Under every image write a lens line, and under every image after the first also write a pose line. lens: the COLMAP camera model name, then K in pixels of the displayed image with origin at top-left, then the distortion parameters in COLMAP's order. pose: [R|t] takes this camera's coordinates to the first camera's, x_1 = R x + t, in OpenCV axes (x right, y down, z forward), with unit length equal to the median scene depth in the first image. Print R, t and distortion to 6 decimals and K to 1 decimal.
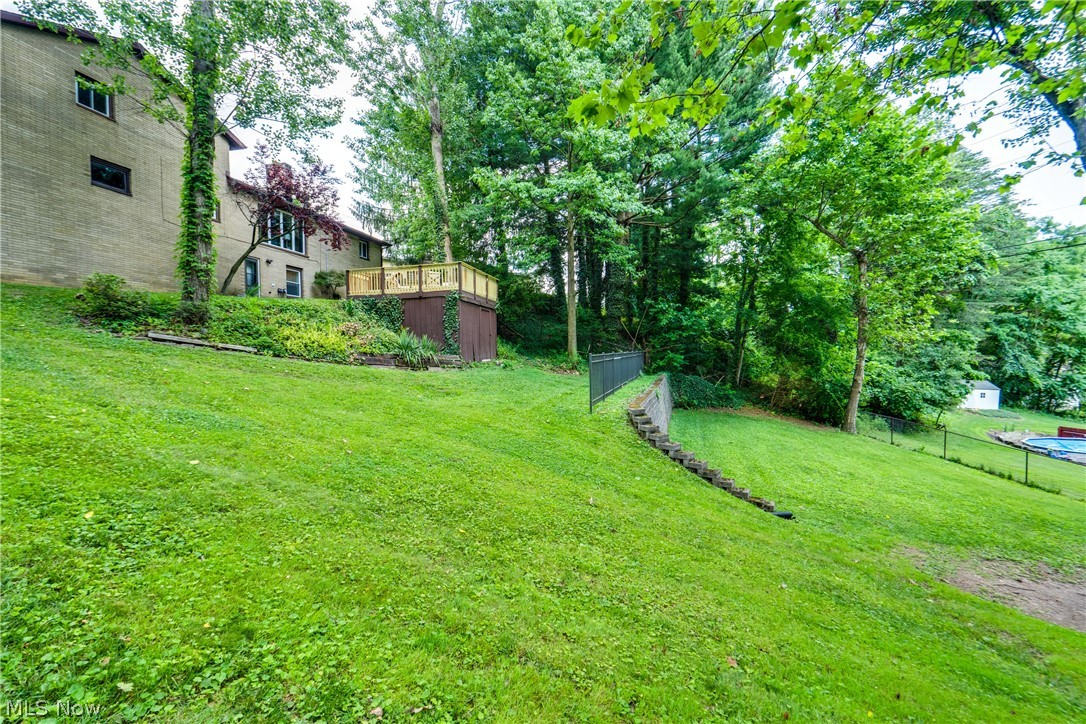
lens RADIAL K [[501.3, 0, 543.0], [0, 501.3, 362.0], [0, 0, 1]] dist [0.001978, 0.000645]
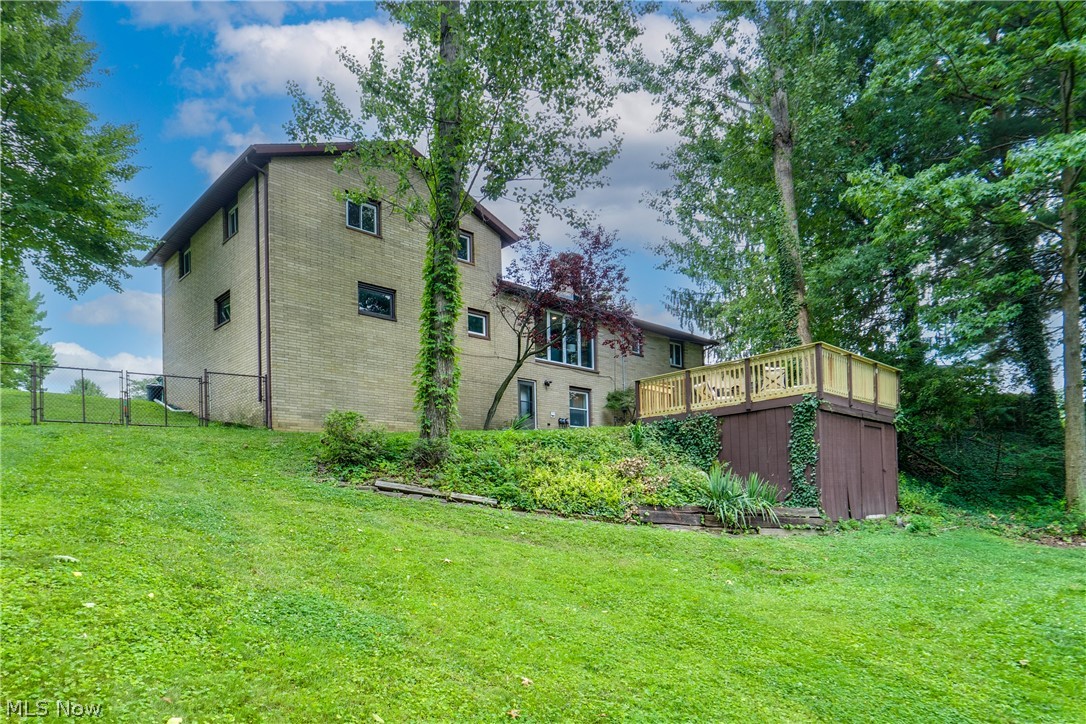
lens RADIAL K [[683.8, 0, 490.7], [0, 683.8, 498.9], [0, 0, 1]] dist [-0.006868, 0.004644]
pose [[0.801330, -0.009567, -0.598145, -0.003206], [-0.004990, 0.999730, -0.022676, -0.004074], [0.598201, 0.021156, 0.801067, 0.164431]]
